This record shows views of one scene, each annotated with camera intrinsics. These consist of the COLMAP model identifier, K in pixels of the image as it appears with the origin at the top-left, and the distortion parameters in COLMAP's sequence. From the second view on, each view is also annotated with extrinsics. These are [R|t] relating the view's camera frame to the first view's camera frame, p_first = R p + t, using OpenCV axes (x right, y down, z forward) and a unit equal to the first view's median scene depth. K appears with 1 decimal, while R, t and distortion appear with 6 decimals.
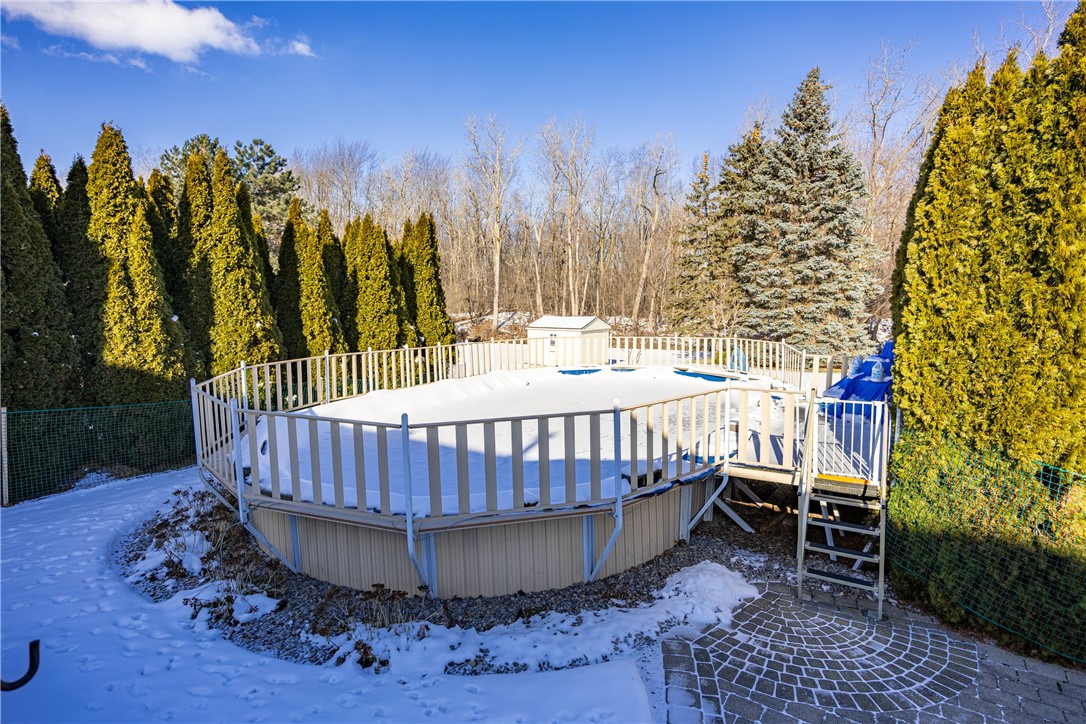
lens RADIAL K [[552.3, 0, 537.8], [0, 552.3, 362.6], [0, 0, 1]] dist [-0.010035, 0.001269]
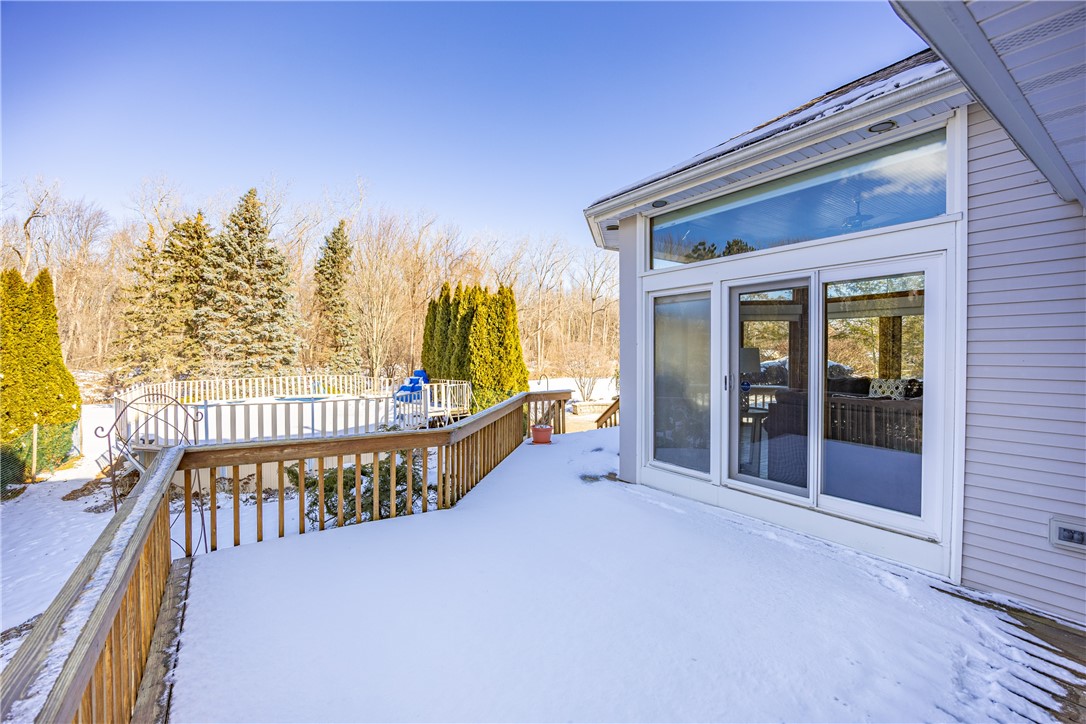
lens RADIAL K [[458.7, 0, 545.7], [0, 458.7, 359.9], [0, 0, 1]] dist [-0.000022, -0.000045]
pose [[0.391628, -0.015965, 0.919985, -0.288468], [0.105478, 0.994037, -0.027650, 0.009271], [-0.914058, 0.107867, 0.390977, -0.090065]]
